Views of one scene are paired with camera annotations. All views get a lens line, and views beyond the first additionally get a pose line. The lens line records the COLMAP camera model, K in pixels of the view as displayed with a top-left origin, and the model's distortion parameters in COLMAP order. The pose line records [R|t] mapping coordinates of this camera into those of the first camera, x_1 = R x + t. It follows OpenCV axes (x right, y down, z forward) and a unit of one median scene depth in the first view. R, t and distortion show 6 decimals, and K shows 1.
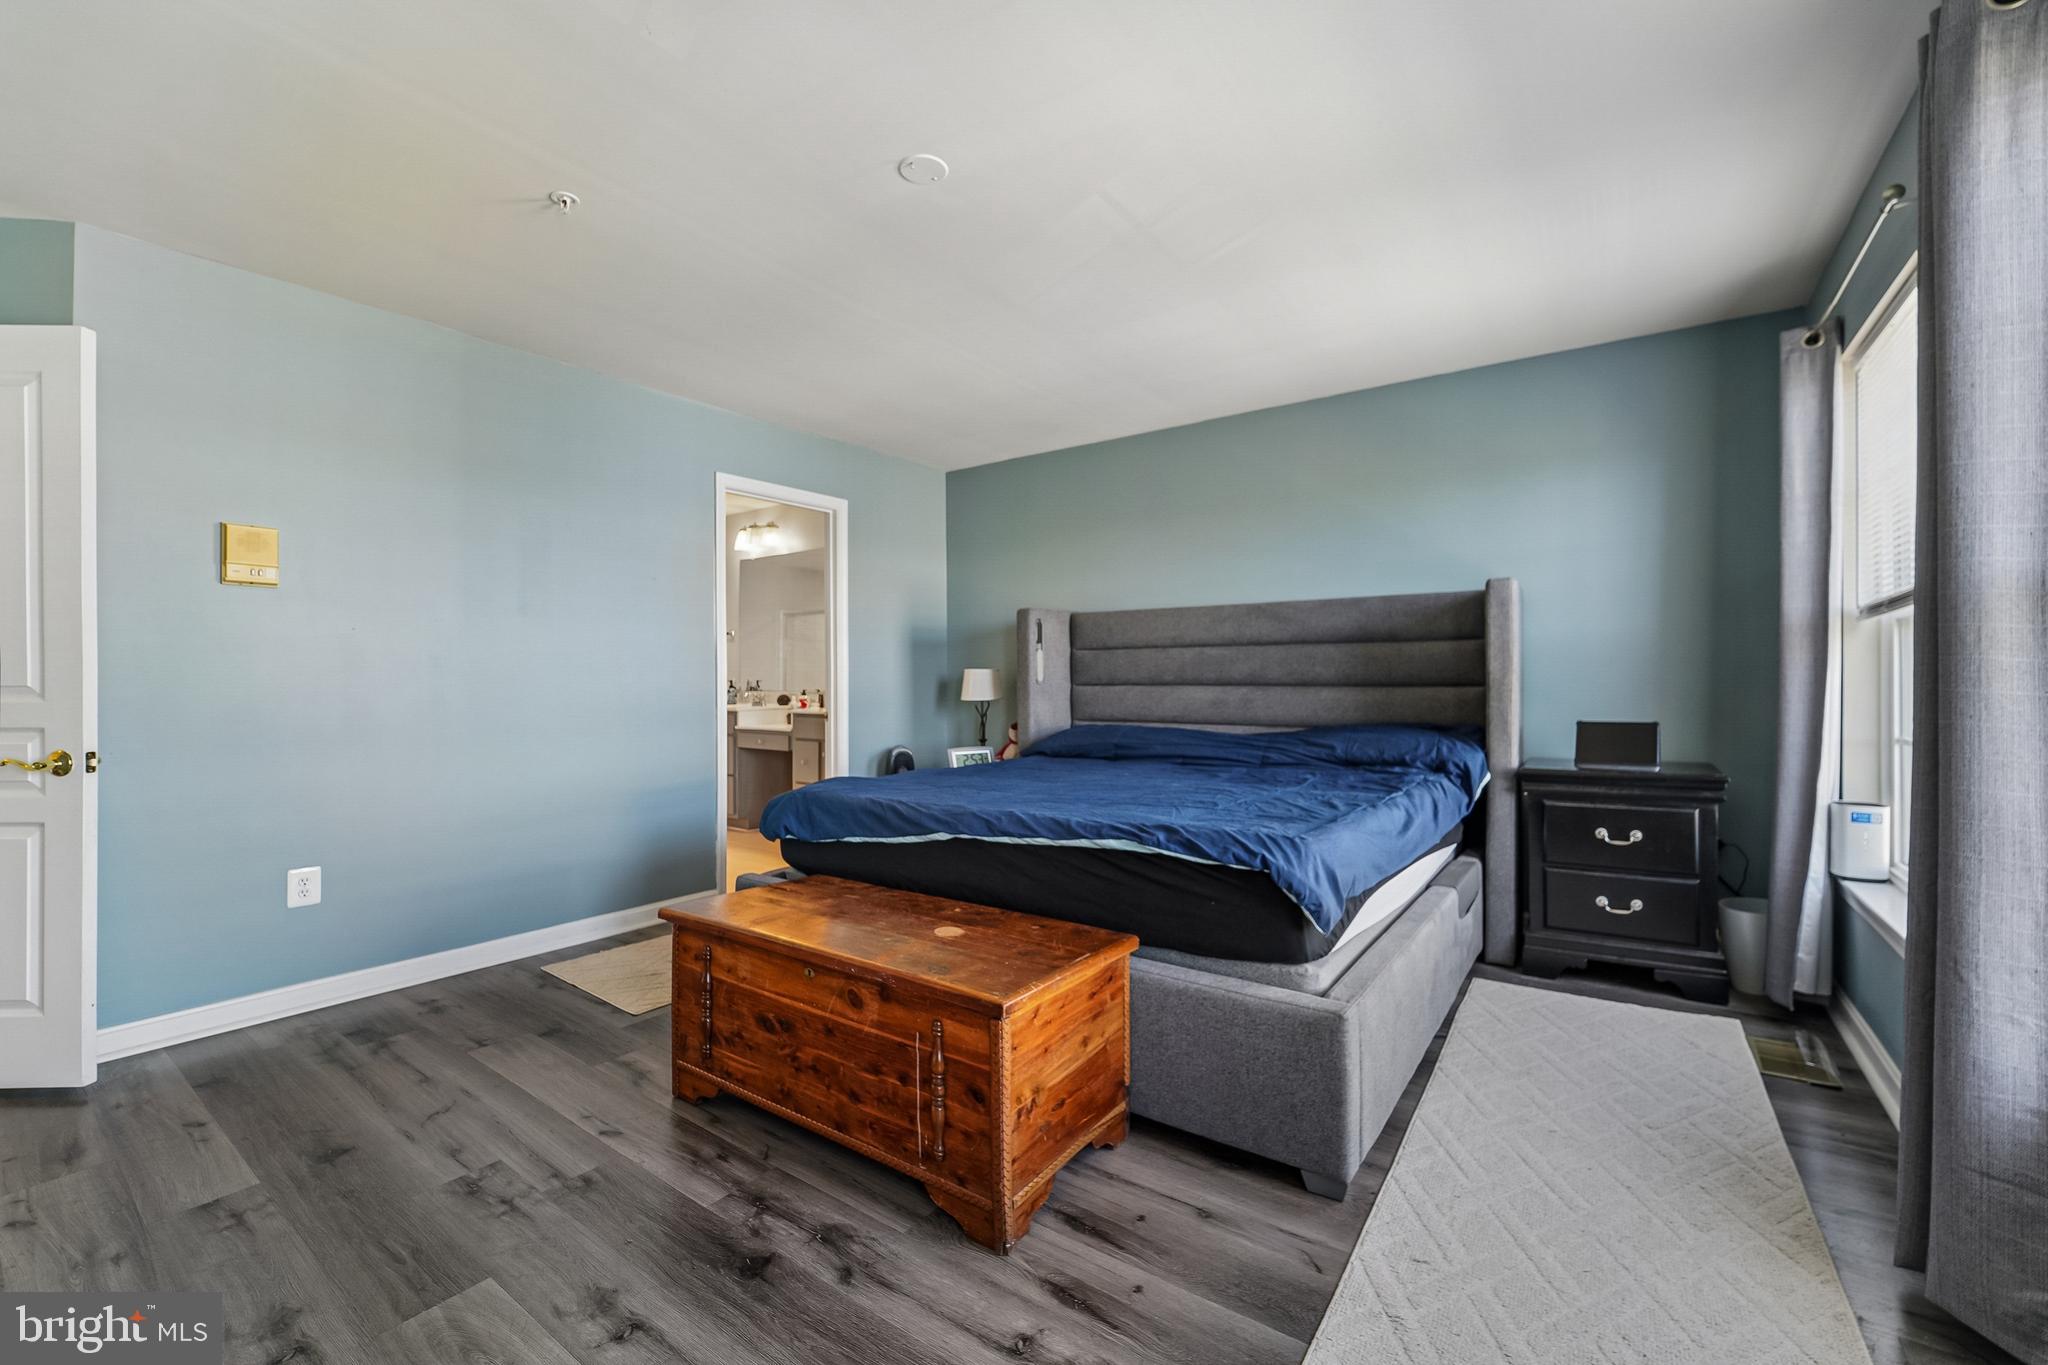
lens RADIAL K [[839.3, 0, 1035.2], [0, 839.3, 680.1], [0, 0, 1]] dist [-0.019992, 0.000519]
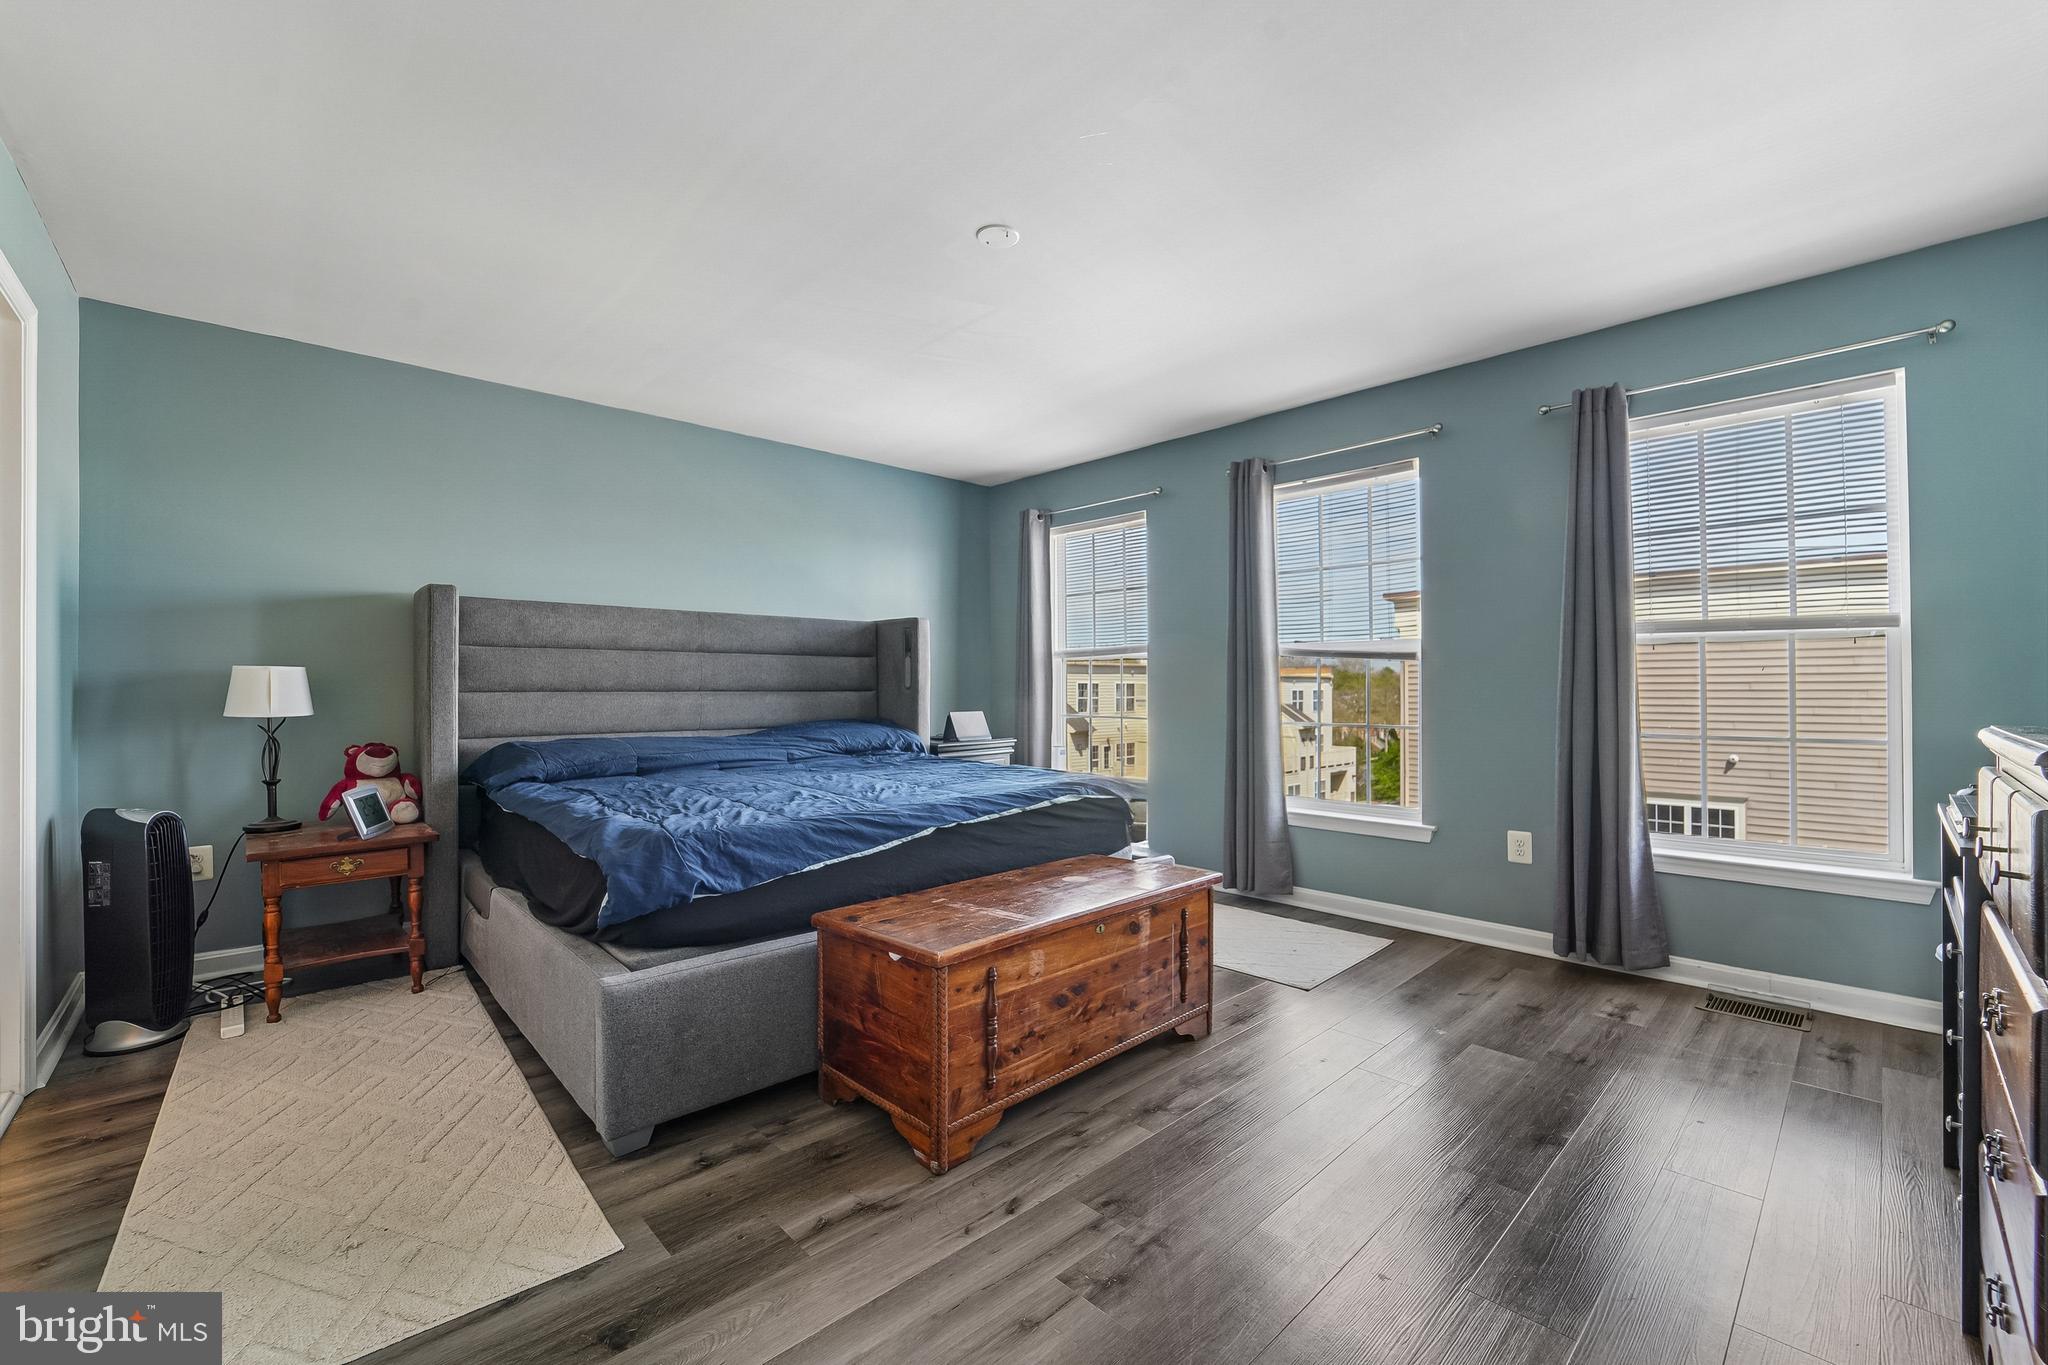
lens RADIAL K [[839.3, 0, 1035.2], [0, 839.3, 680.1], [0, 0, 1]] dist [-0.019992, 0.000519]
pose [[0.172940, 0.012990, 0.984847, -1.182861], [0.000716, 0.999911, -0.013315, 0.011327], [-0.984932, 0.003008, 0.172915, 0.717508]]
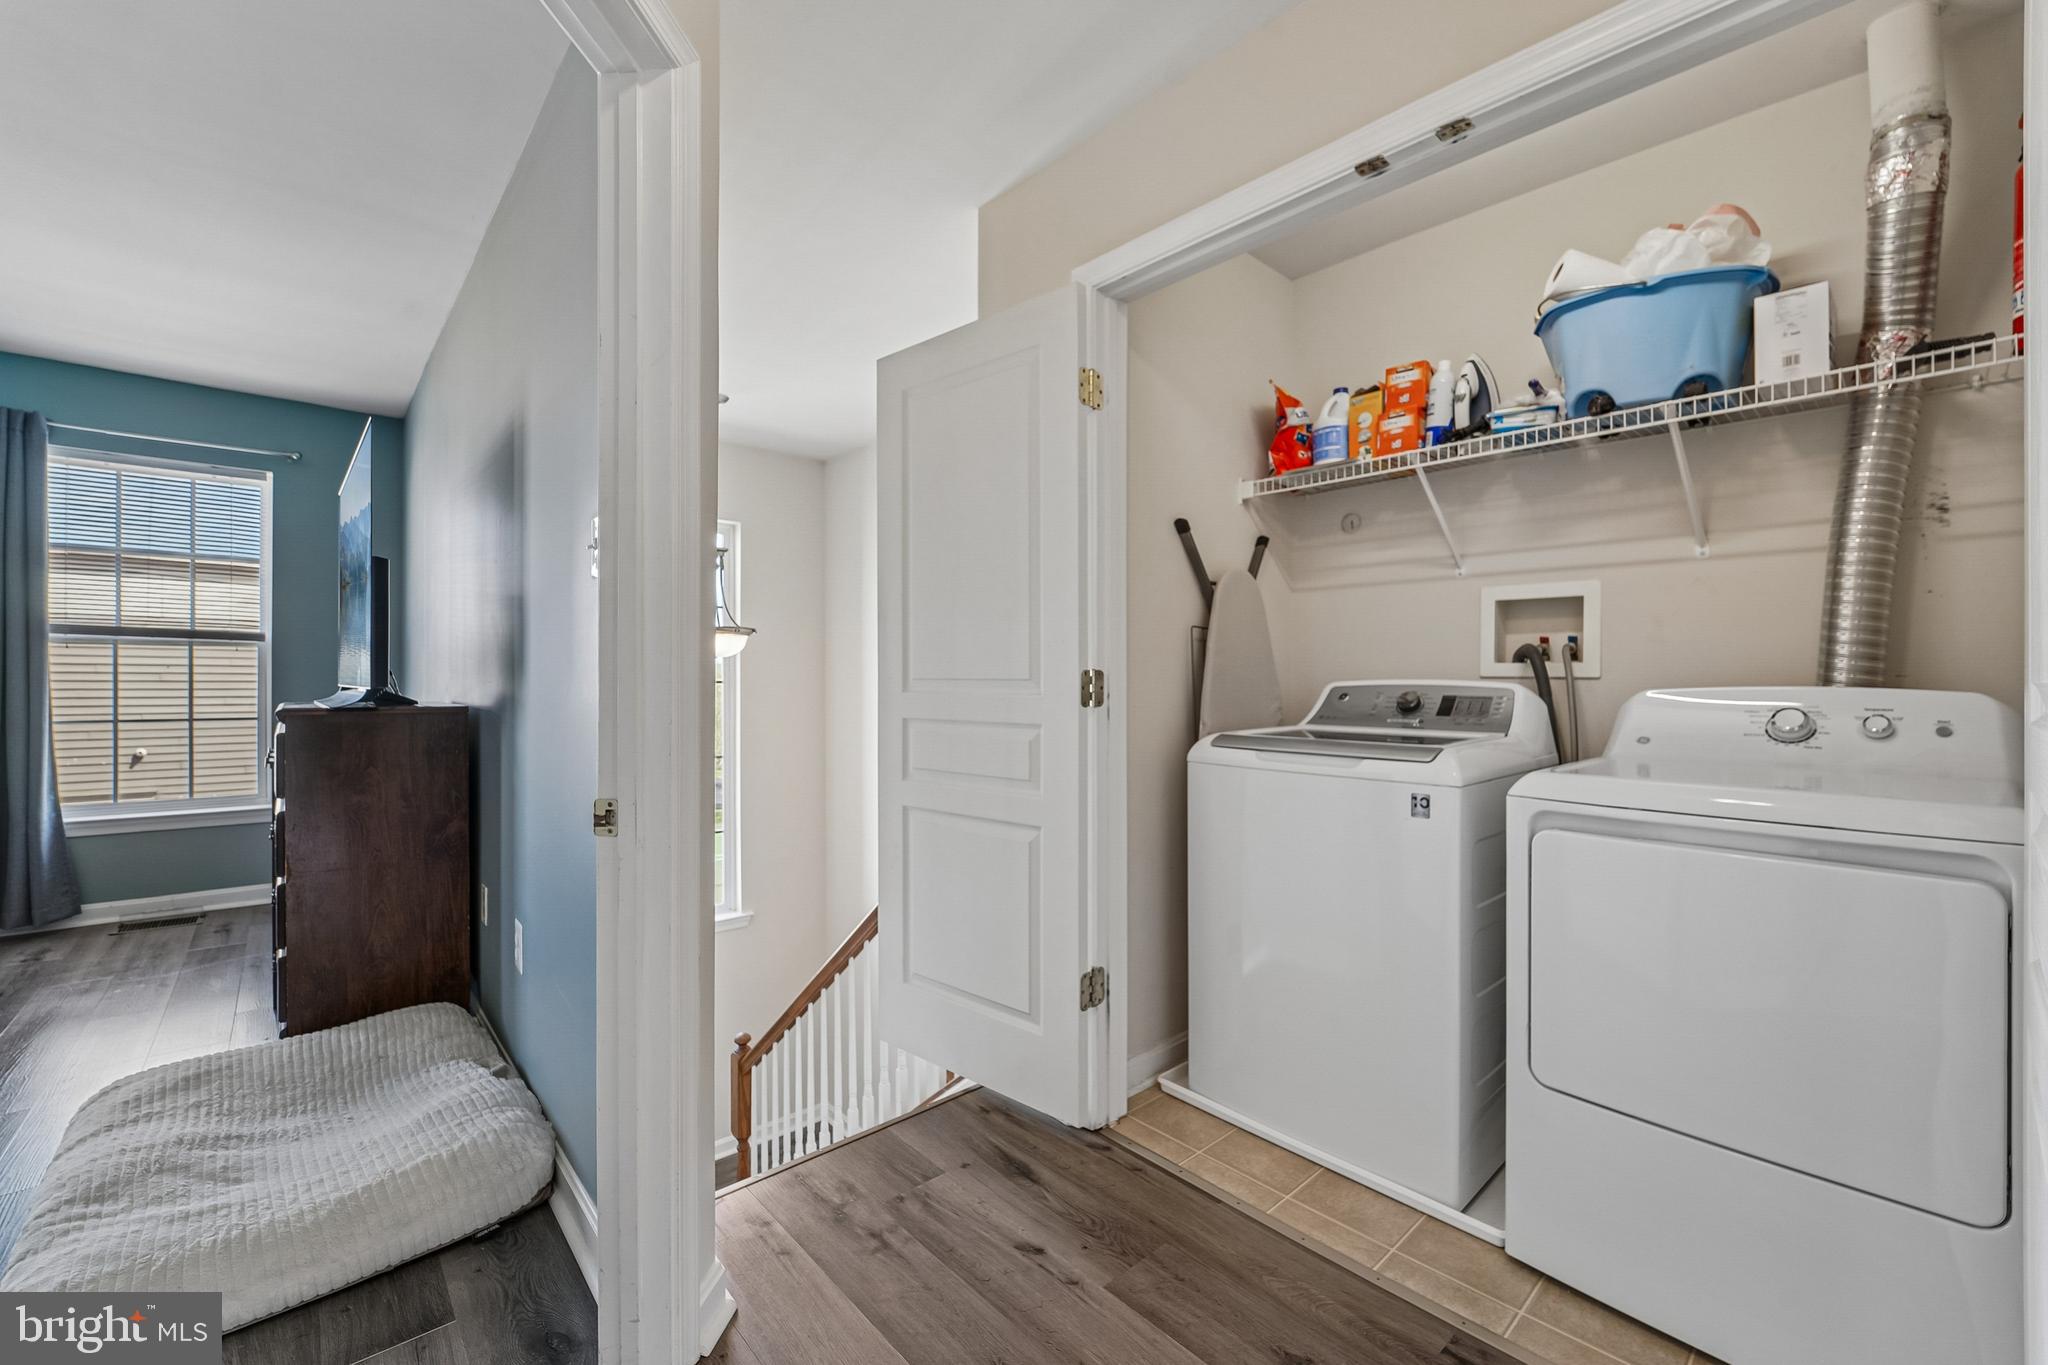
lens RADIAL K [[839.3, 0, 1035.2], [0, 839.3, 680.1], [0, 0, 1]] dist [-0.019992, 0.000519]
pose [[-0.976860, -0.001087, 0.213878, -1.793282], [-0.001978, 0.999990, -0.003952, 0.011469], [-0.213872, -0.004283, -0.976852, 1.073083]]
